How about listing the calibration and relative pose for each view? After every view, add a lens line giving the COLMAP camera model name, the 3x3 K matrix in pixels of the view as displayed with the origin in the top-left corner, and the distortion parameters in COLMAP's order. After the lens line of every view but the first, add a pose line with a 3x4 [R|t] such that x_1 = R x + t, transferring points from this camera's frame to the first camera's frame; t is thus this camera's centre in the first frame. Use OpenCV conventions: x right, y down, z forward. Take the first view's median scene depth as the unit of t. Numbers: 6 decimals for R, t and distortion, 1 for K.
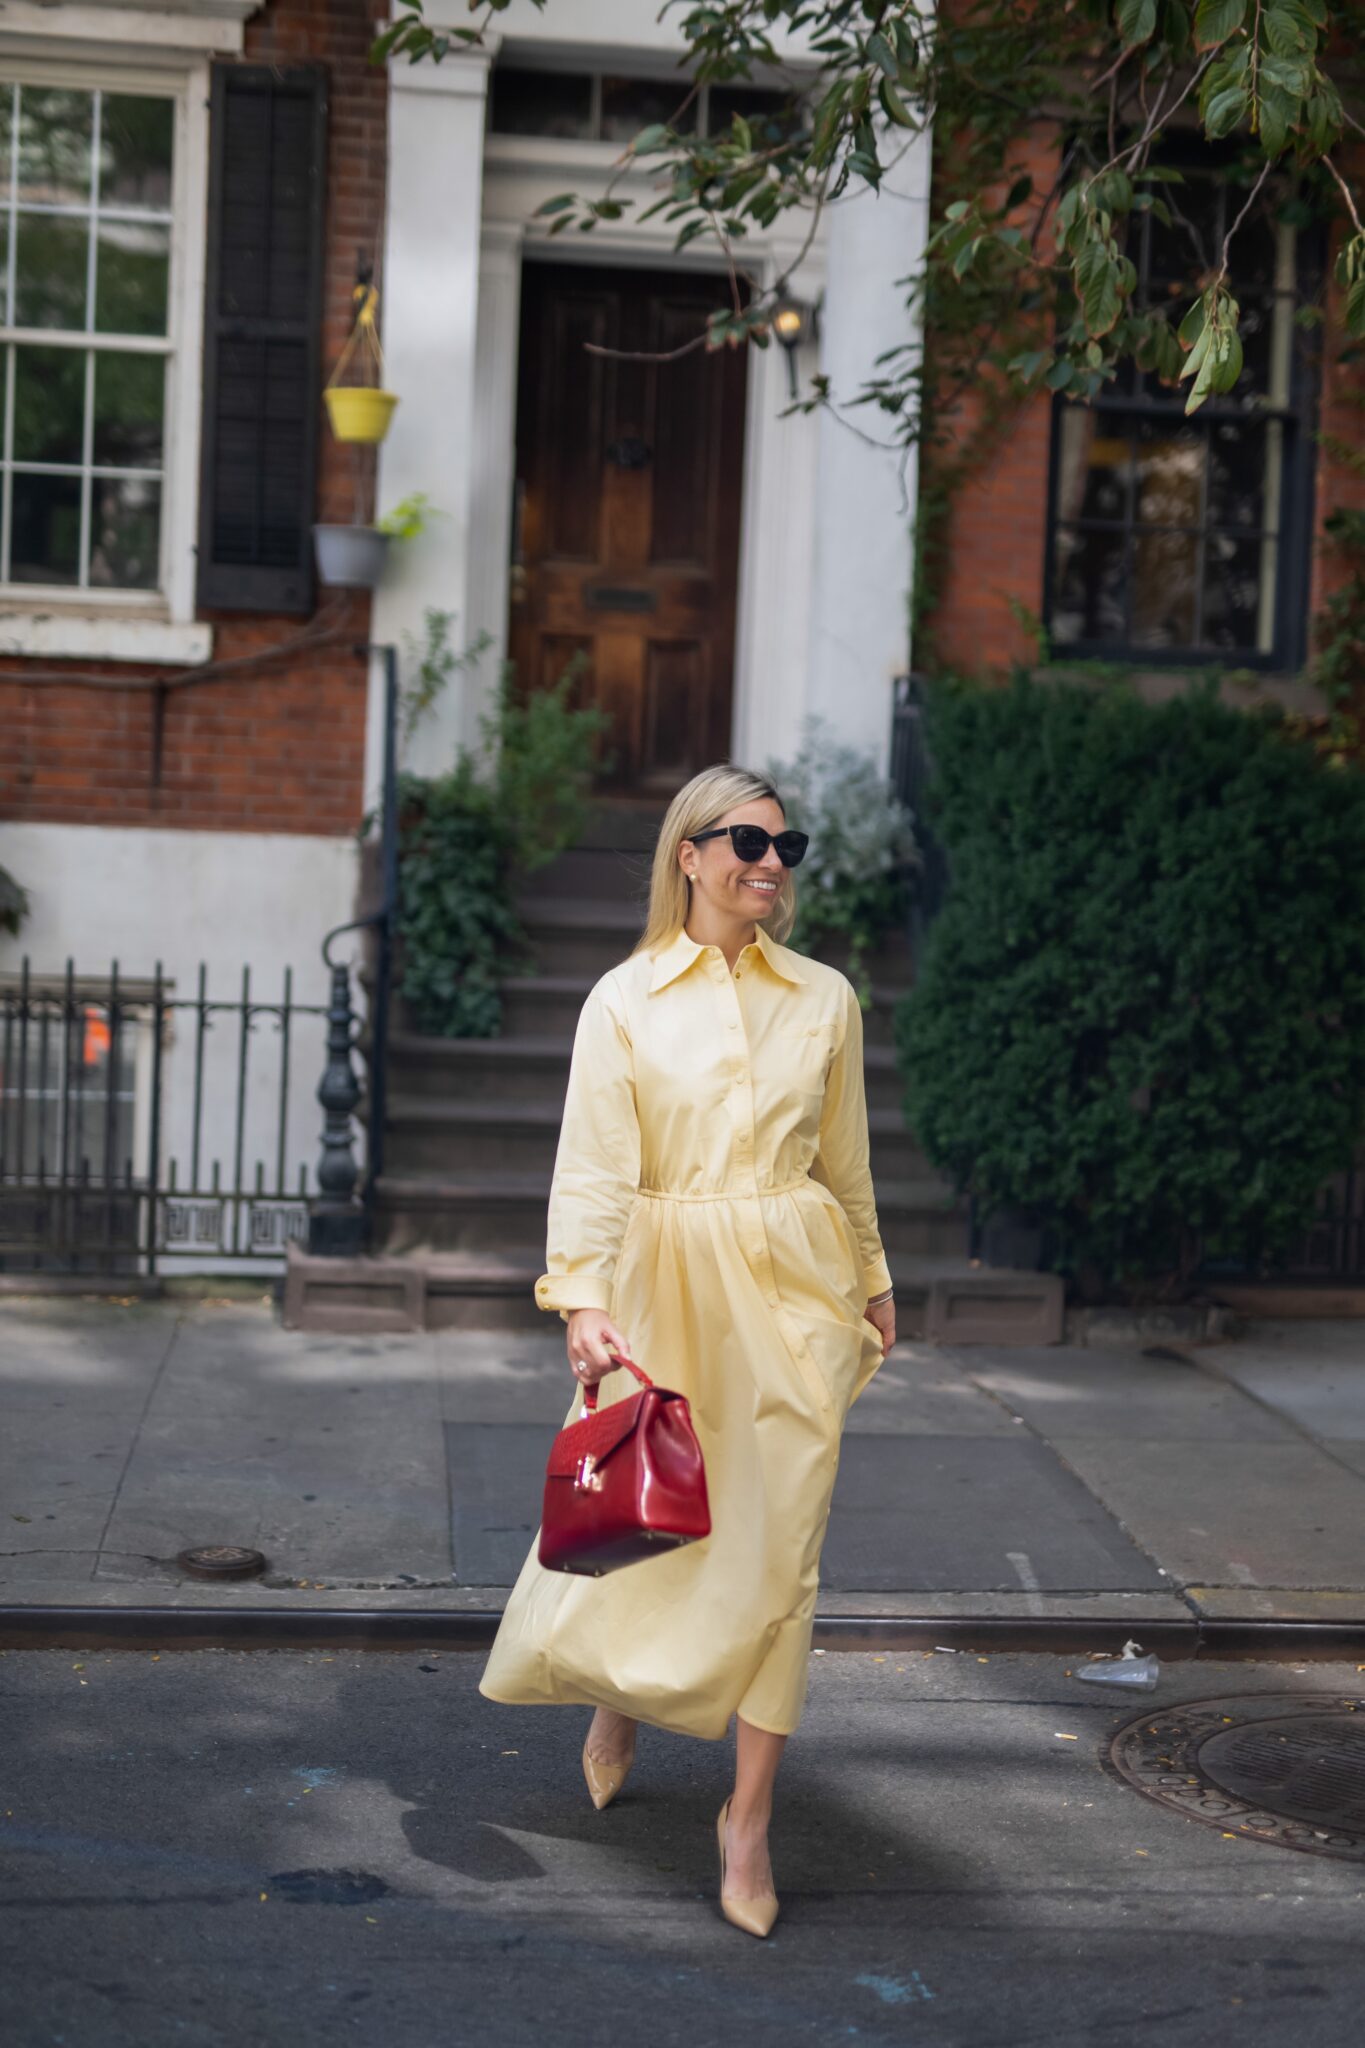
lens RADIAL K [[2830.5, 0, 731.1], [0, 2830.5, 1065.7], [0, 0, 1]] dist [0.009378, 0.012249]
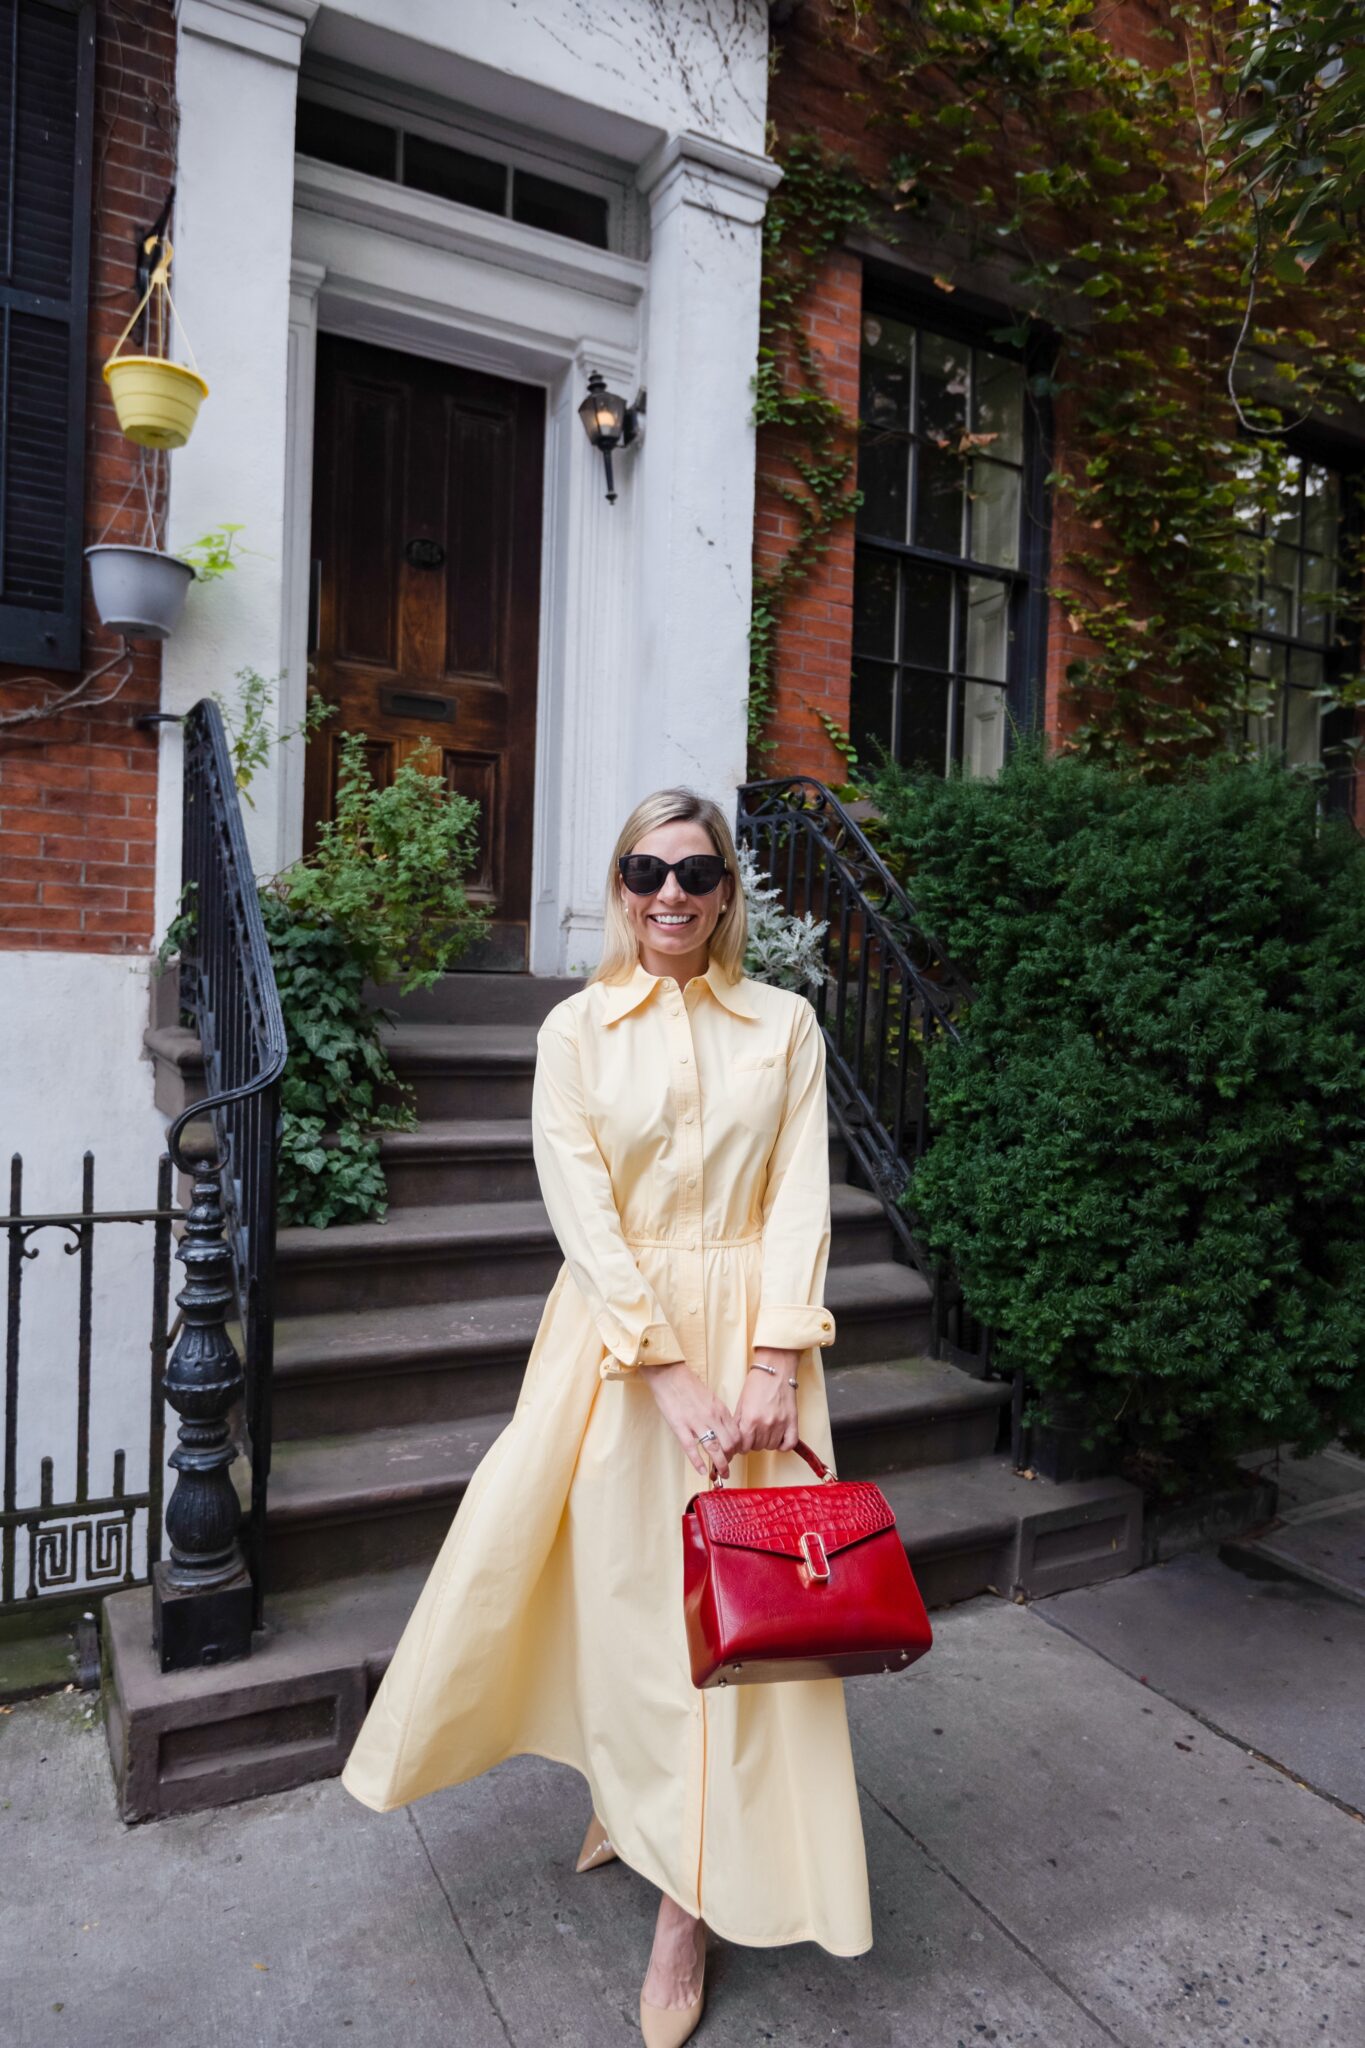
lens RADIAL K [[1289.4, 0, 684.6], [0, 1289.4, 1041.2], [0, 0, 1]] dist [0.006155, -0.032685]
pose [[0.940595, -0.026788, 0.338474, -0.114671], [0.032565, 0.999405, -0.011401, -0.047323], [-0.337967, 0.021746, 0.940907, 0.611835]]
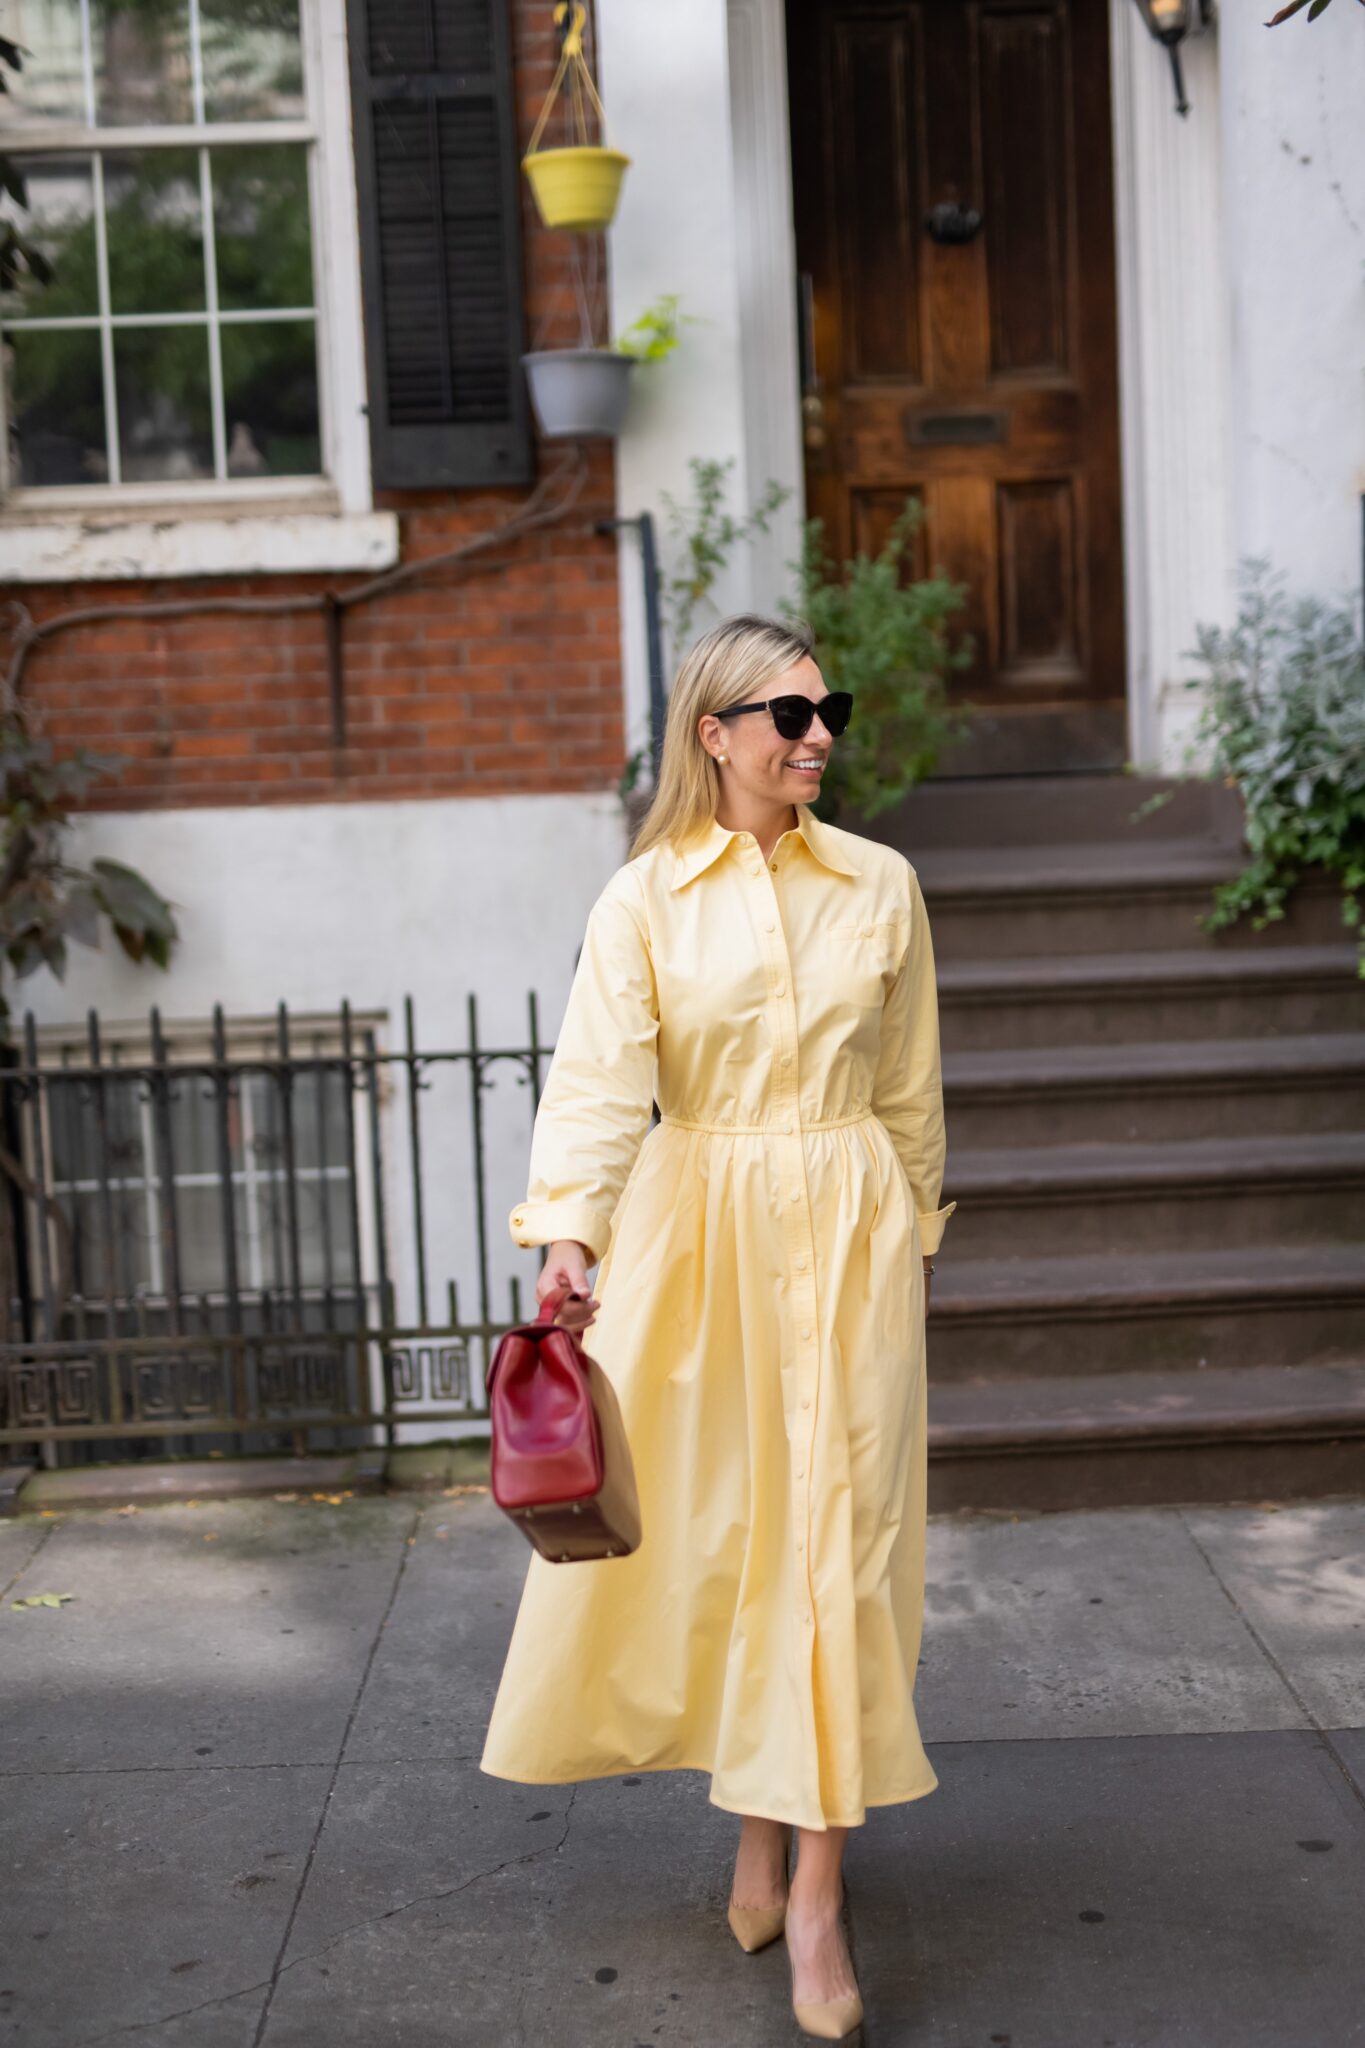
lens RADIAL K [[2830.5, 0, 731.1], [0, 2830.5, 1065.7], [0, 0, 1]] dist [0.009378, 0.012249]
pose [[0.991050, -0.076107, -0.109671, -0.031796], [0.079087, 0.996601, 0.023078, -0.026101], [0.107542, -0.031545, 0.993700, 0.294504]]
